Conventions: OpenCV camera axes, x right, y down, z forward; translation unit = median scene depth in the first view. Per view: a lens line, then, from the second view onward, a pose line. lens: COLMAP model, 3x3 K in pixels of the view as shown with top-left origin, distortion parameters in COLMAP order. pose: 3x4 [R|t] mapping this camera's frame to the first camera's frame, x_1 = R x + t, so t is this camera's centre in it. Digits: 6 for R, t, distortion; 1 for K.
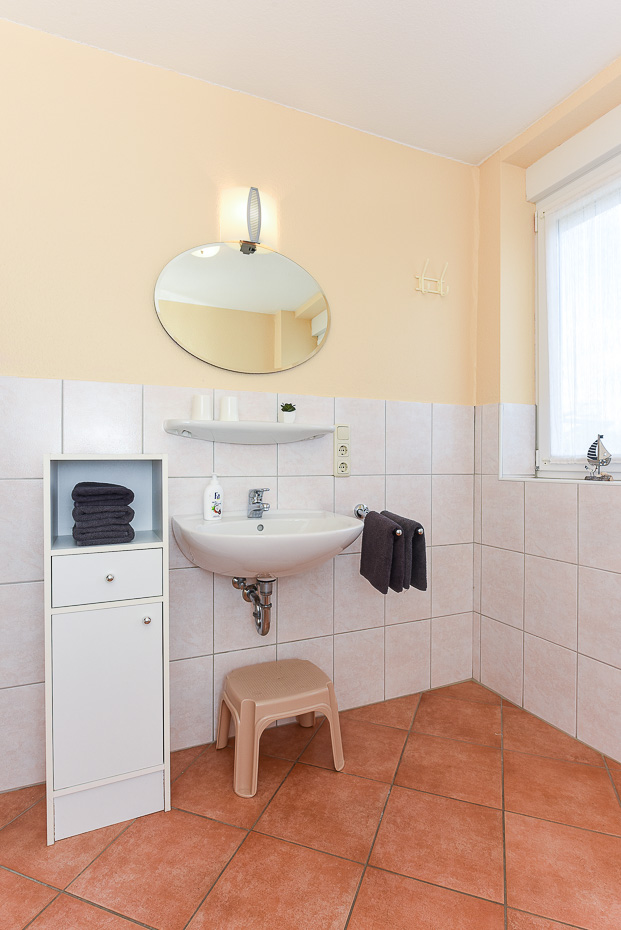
lens RADIAL K [[482.6, 0, 310.5], [0, 482.6, 465.0], [0, 0, 1]] dist [0.002799, -0.007605]
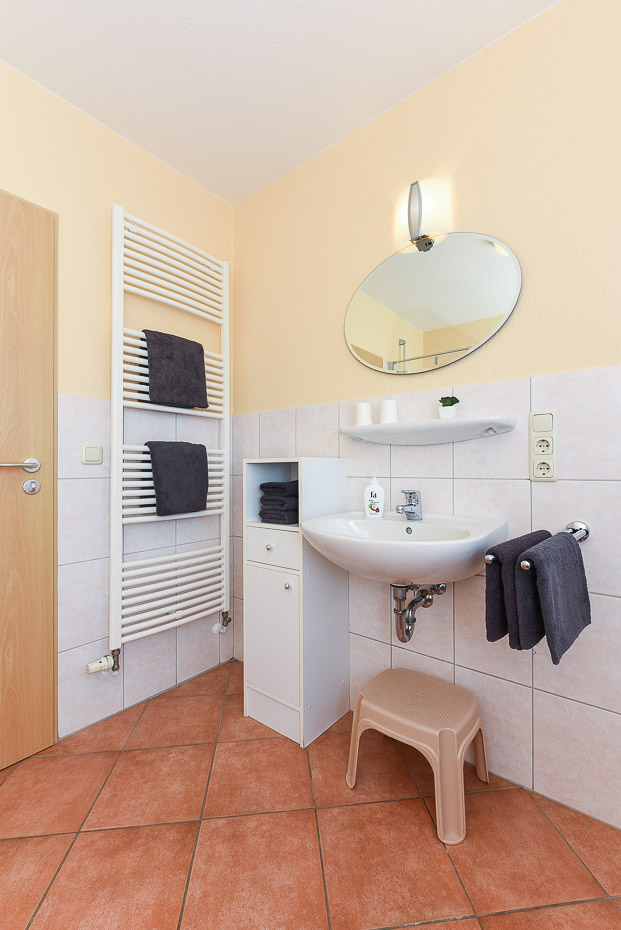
lens RADIAL K [[399.9, 0, 310.5], [0, 399.9, 465.0], [0, 0, 1]] dist [-0.002221, -0.000225]
pose [[0.459489, -0.006077, -0.888163, 0.544155], [0.000068, 0.999977, -0.006806, 0.003917], [0.888184, 0.003067, 0.459478, 0.481017]]
